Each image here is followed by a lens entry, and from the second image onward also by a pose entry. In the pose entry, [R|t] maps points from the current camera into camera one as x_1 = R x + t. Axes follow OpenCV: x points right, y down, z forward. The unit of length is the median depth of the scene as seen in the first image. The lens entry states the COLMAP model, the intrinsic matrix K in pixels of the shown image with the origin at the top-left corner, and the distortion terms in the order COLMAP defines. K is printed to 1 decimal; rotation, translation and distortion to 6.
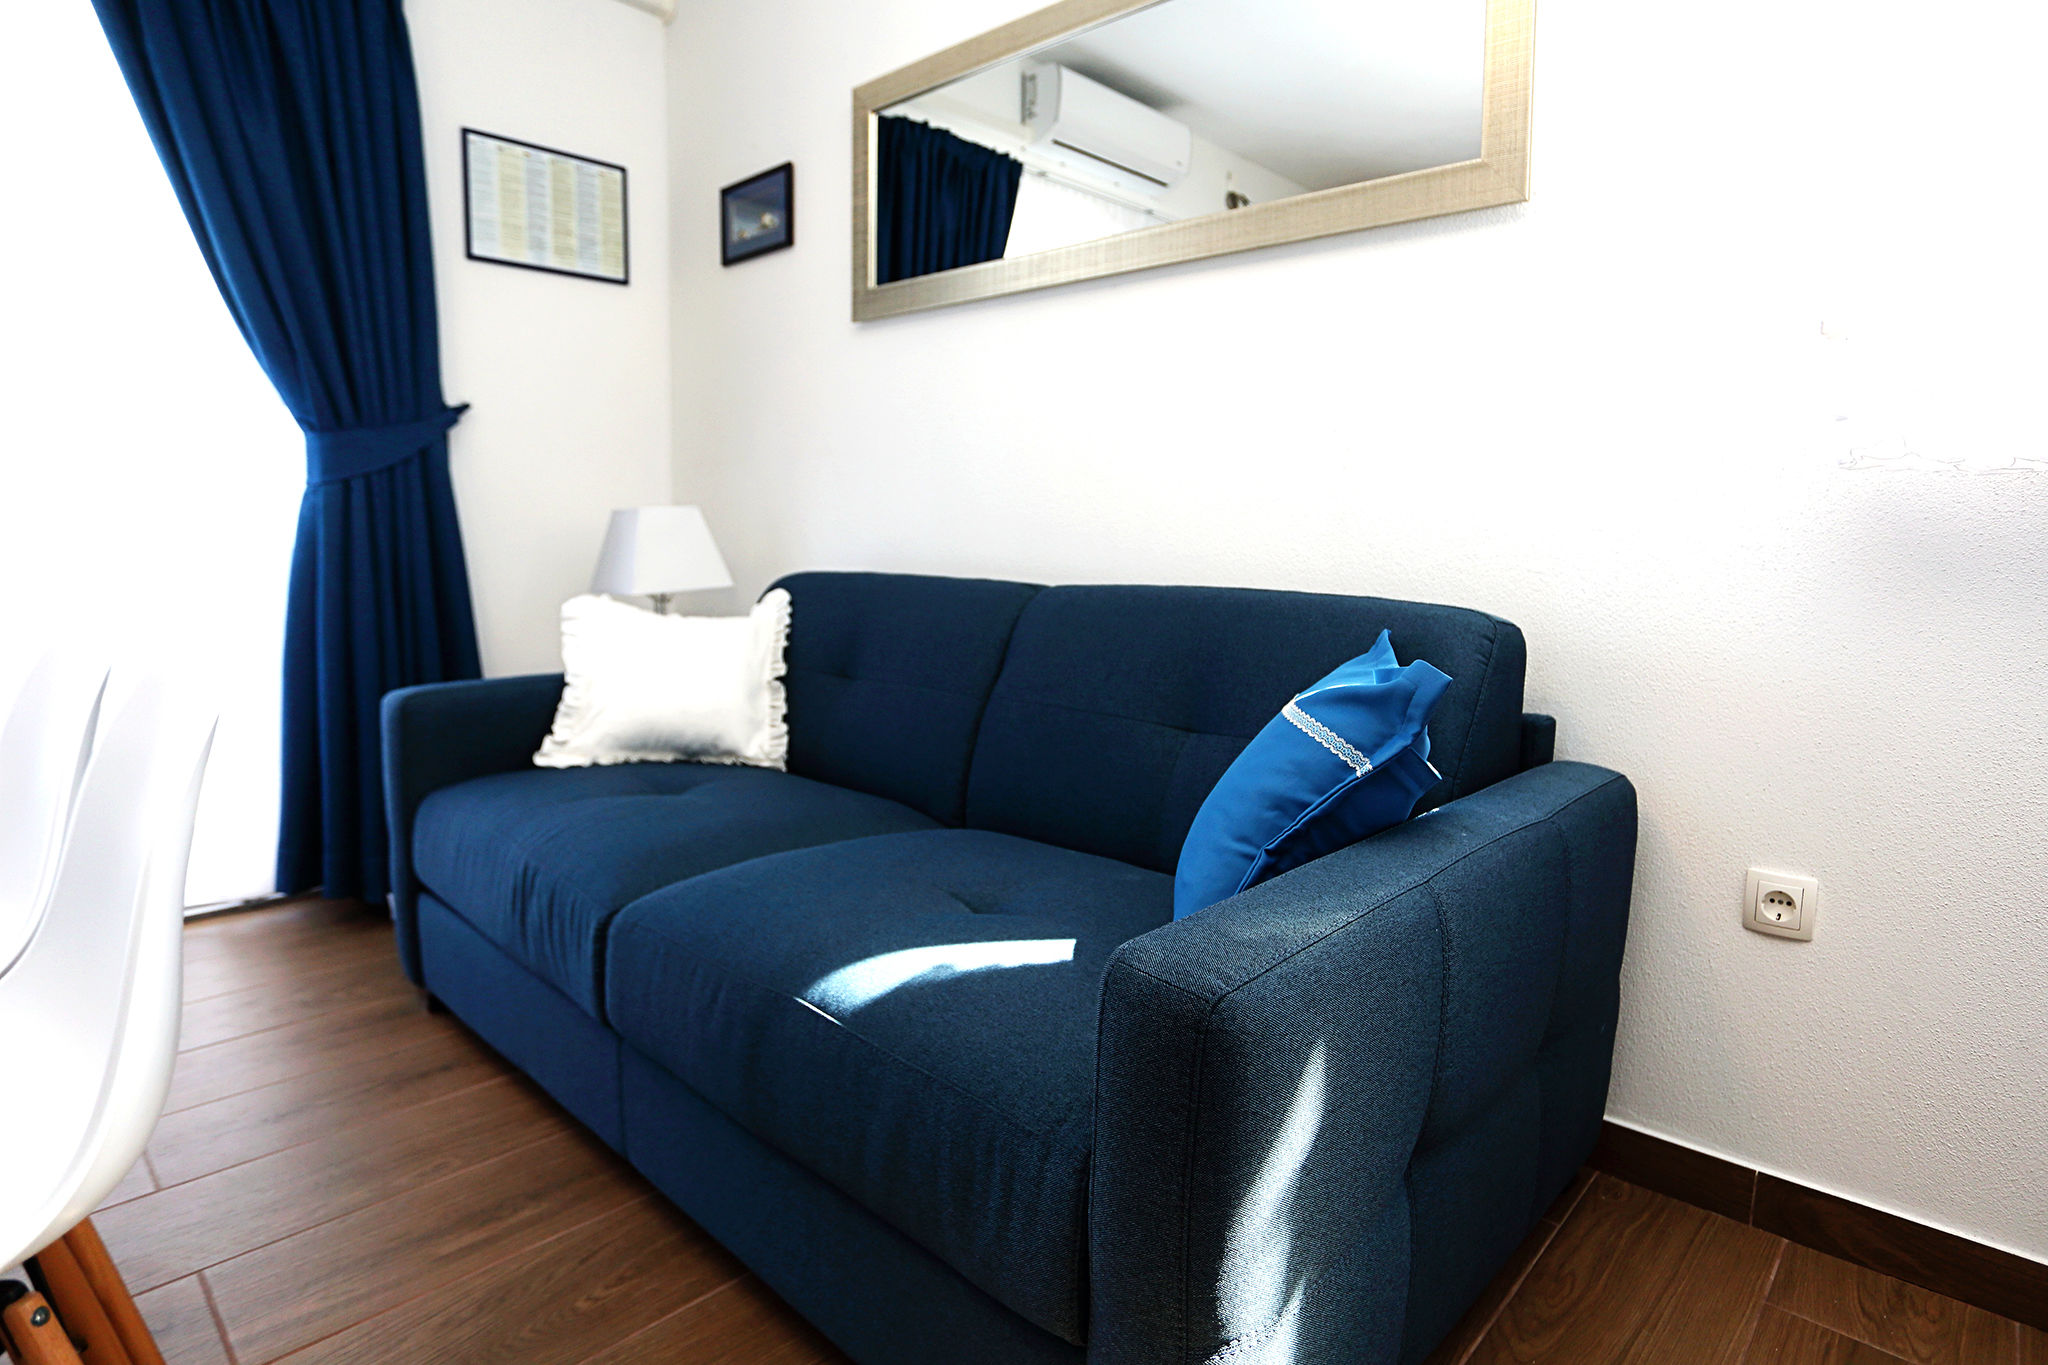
lens RADIAL K [[1082.9, 0, 1151.0], [0, 1082.9, 640.7], [0, 0, 1]] dist [-0.054632, 0.000692]
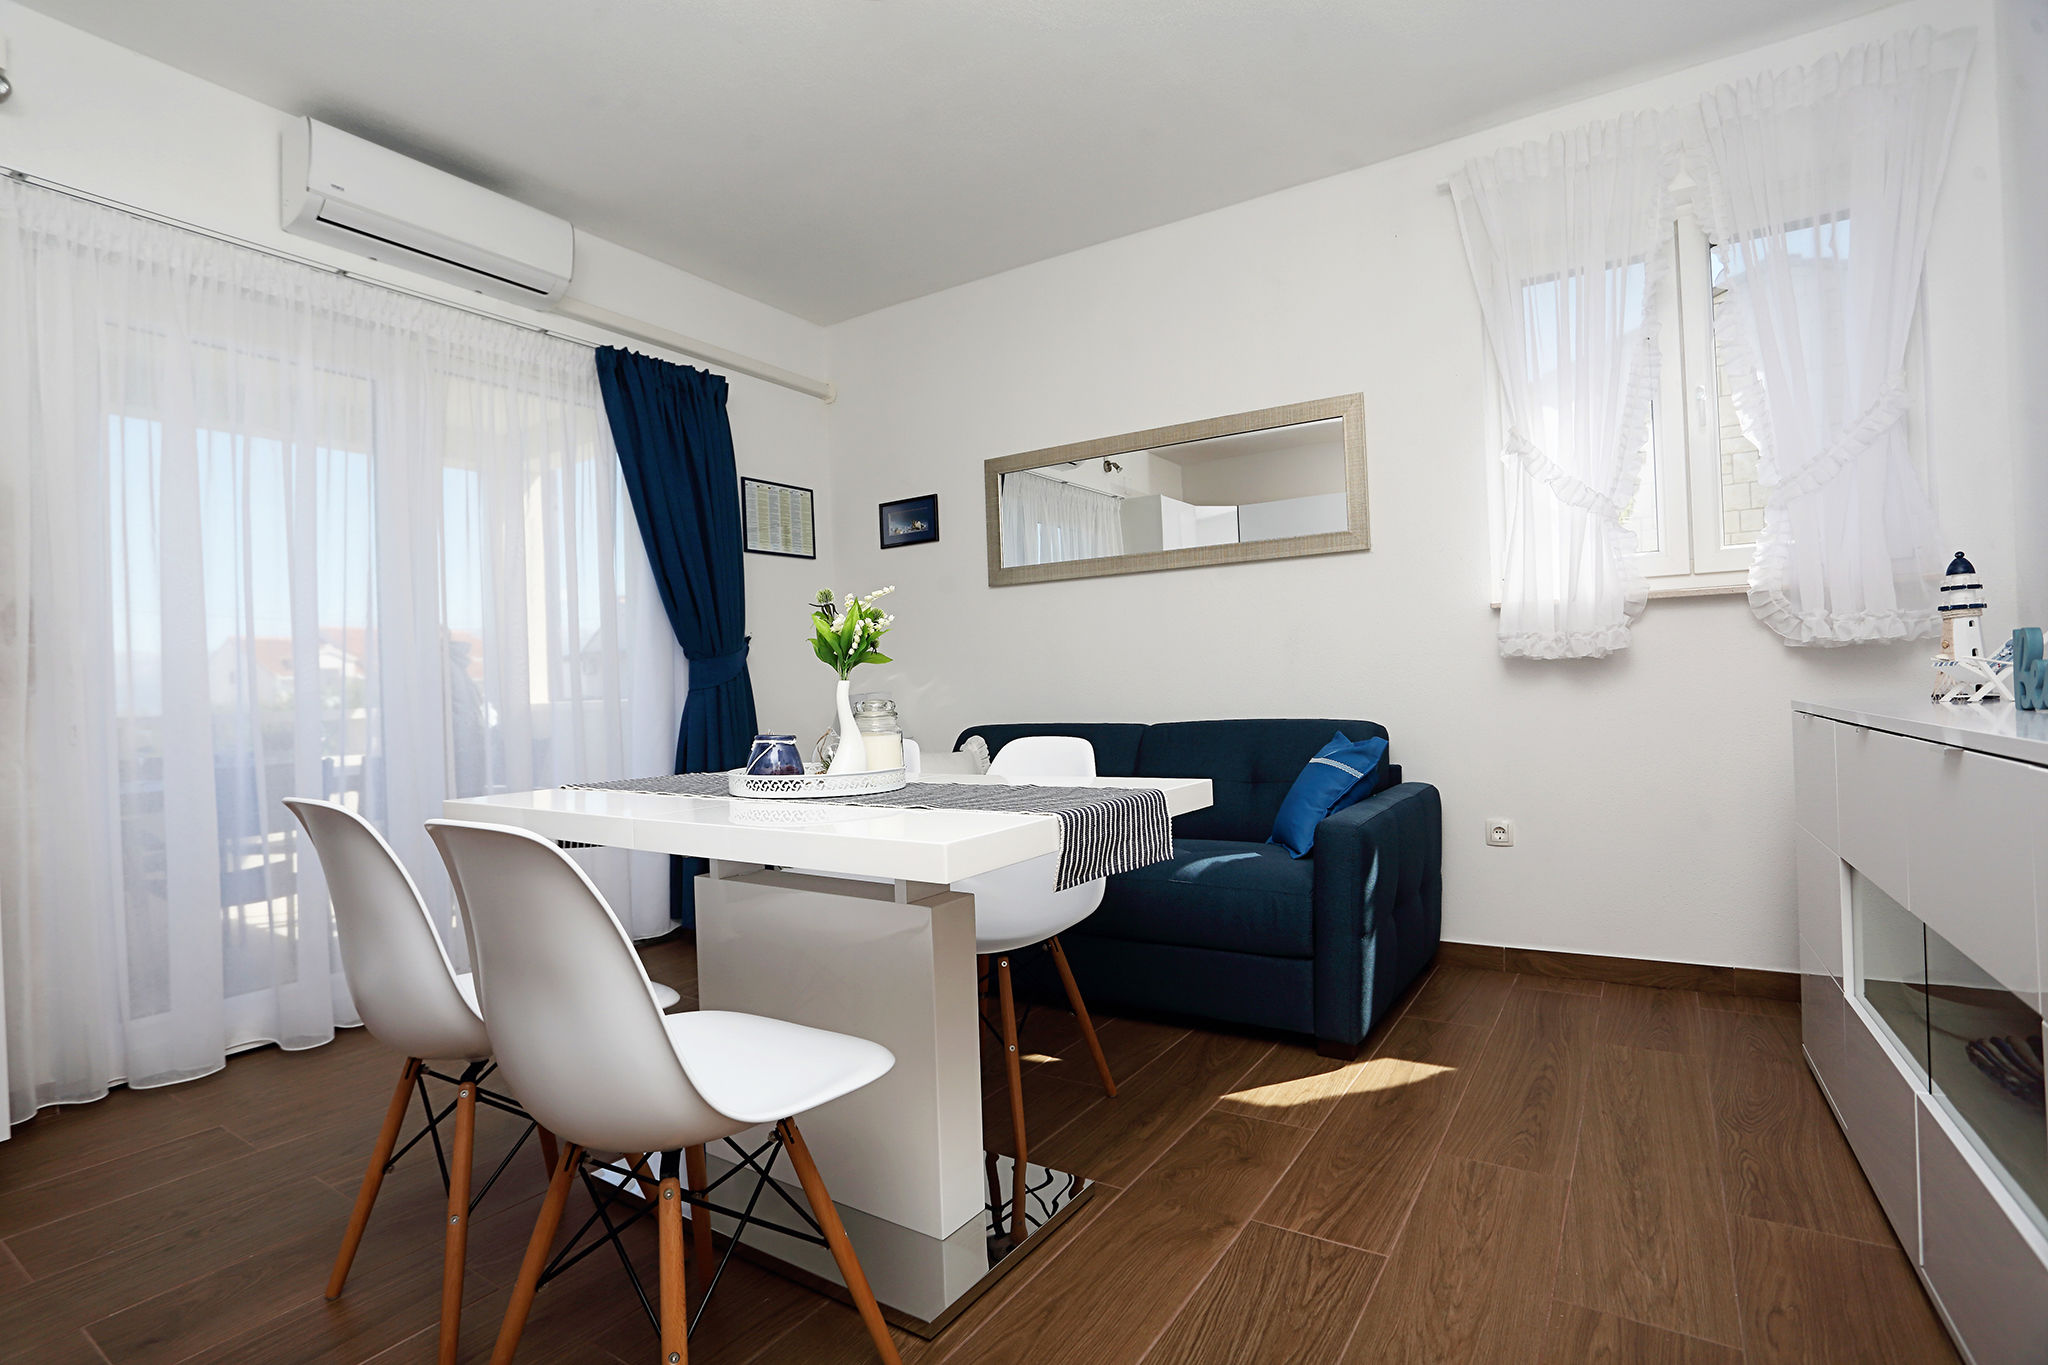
lens RADIAL K [[1031.7, 0, 1024.0], [0, 1031.7, 682.5], [0, 0, 1]] dist [-0.052981, 0.027601]
pose [[0.990253, -0.050150, 0.129941, -0.516999], [0.062499, 0.993724, -0.092767, 0.034482], [-0.124473, 0.099984, 0.987173, -0.808737]]
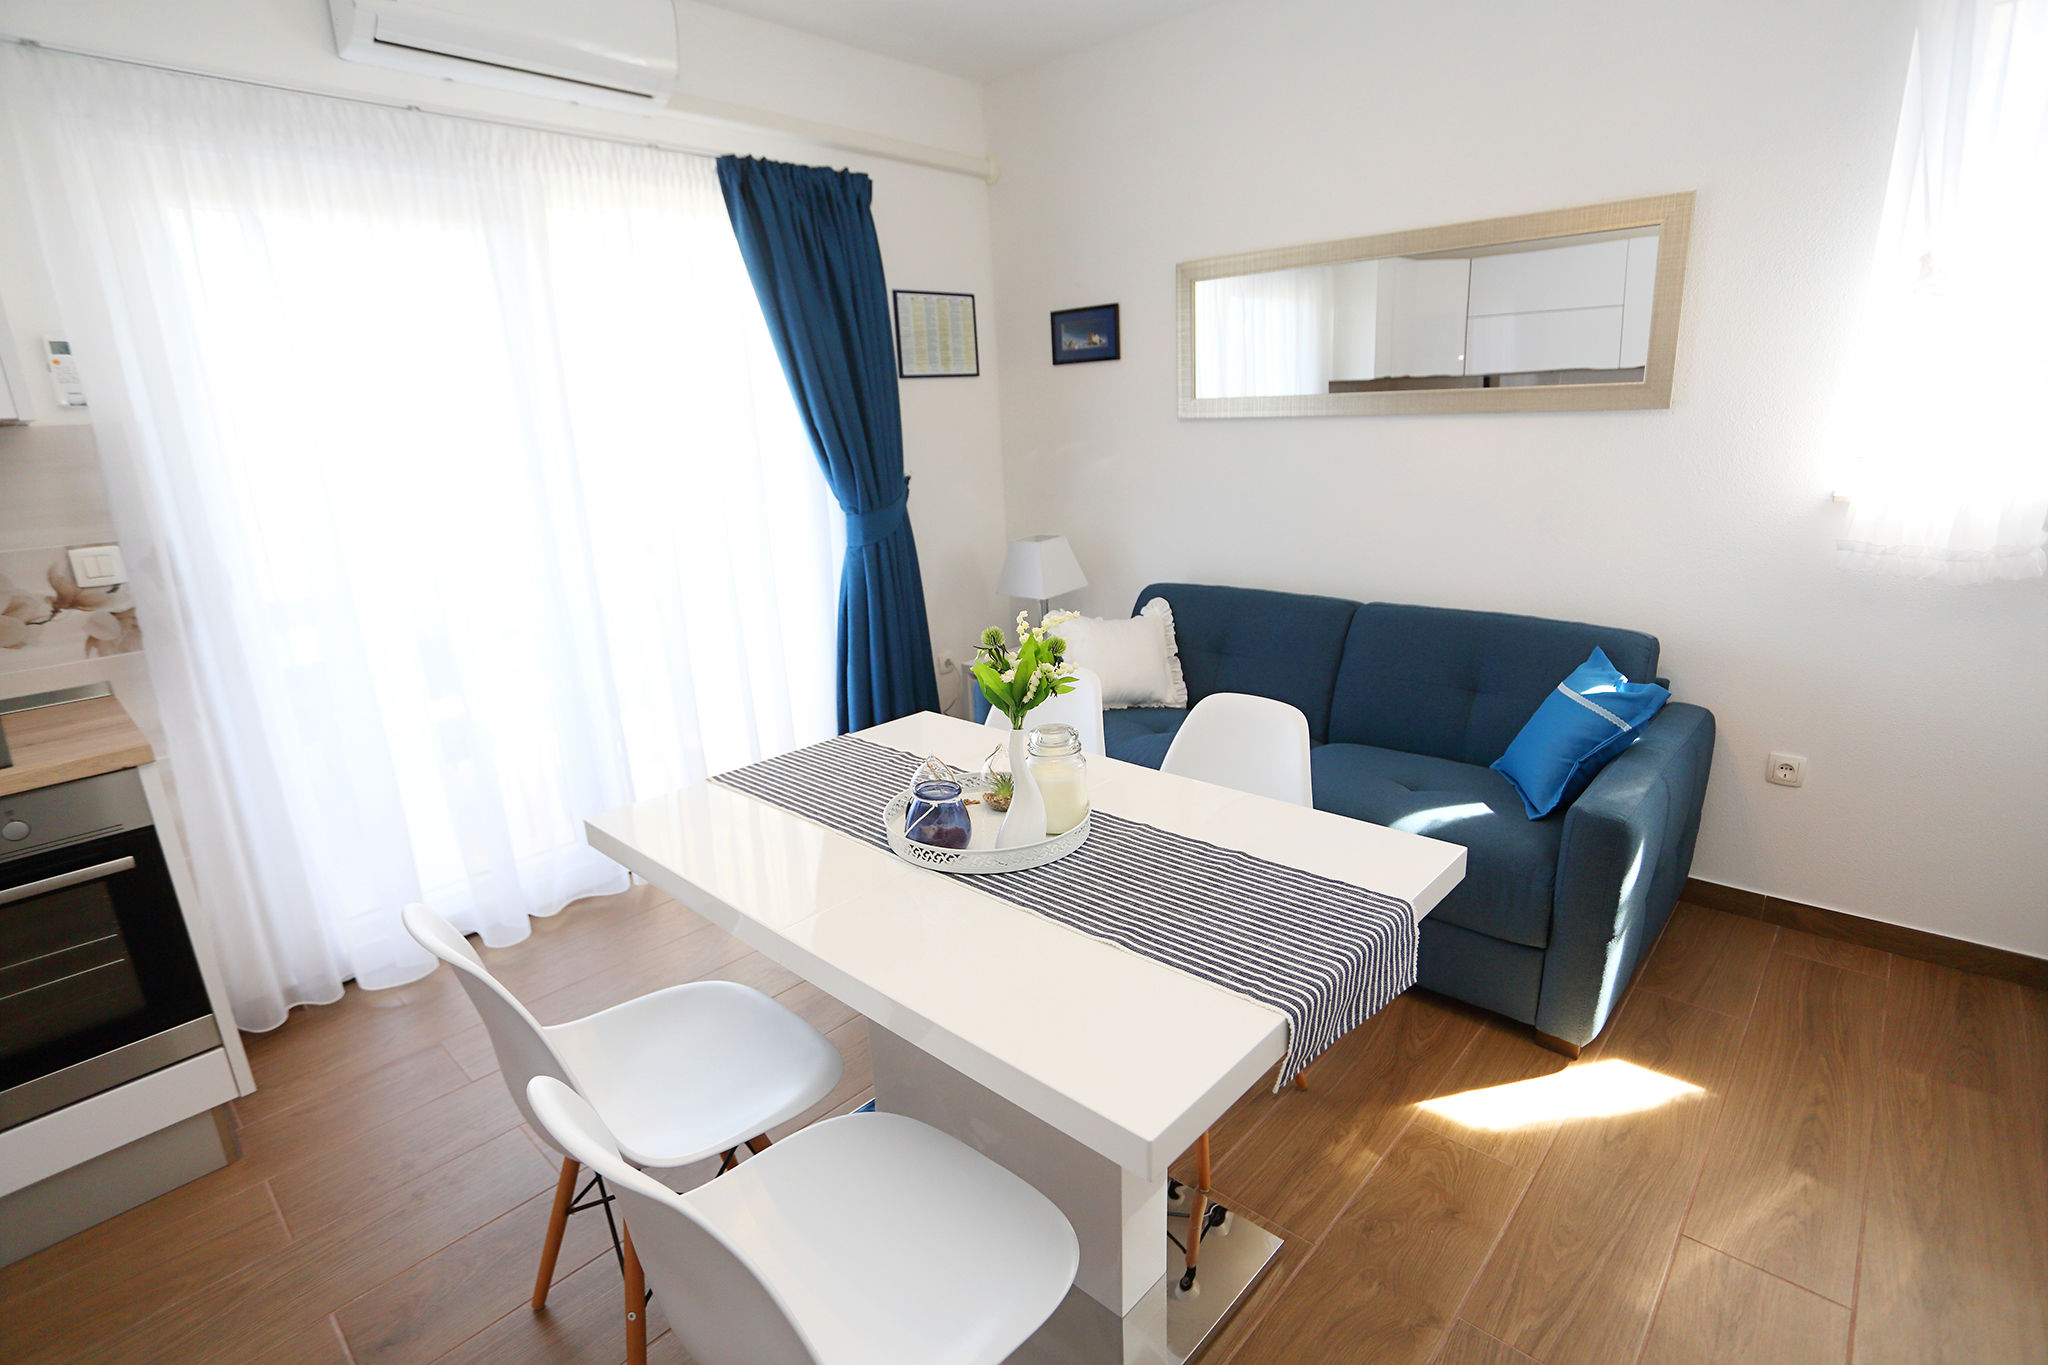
lens RADIAL K [[1031.7, 0, 1024.0], [0, 1031.7, 682.5], [0, 0, 1]] dist [-0.052981, 0.027601]
pose [[0.997862, -0.047210, -0.045199, -0.514226], [0.054607, 0.982215, 0.179644, -0.228776], [0.035915, -0.181728, 0.982693, -0.621085]]
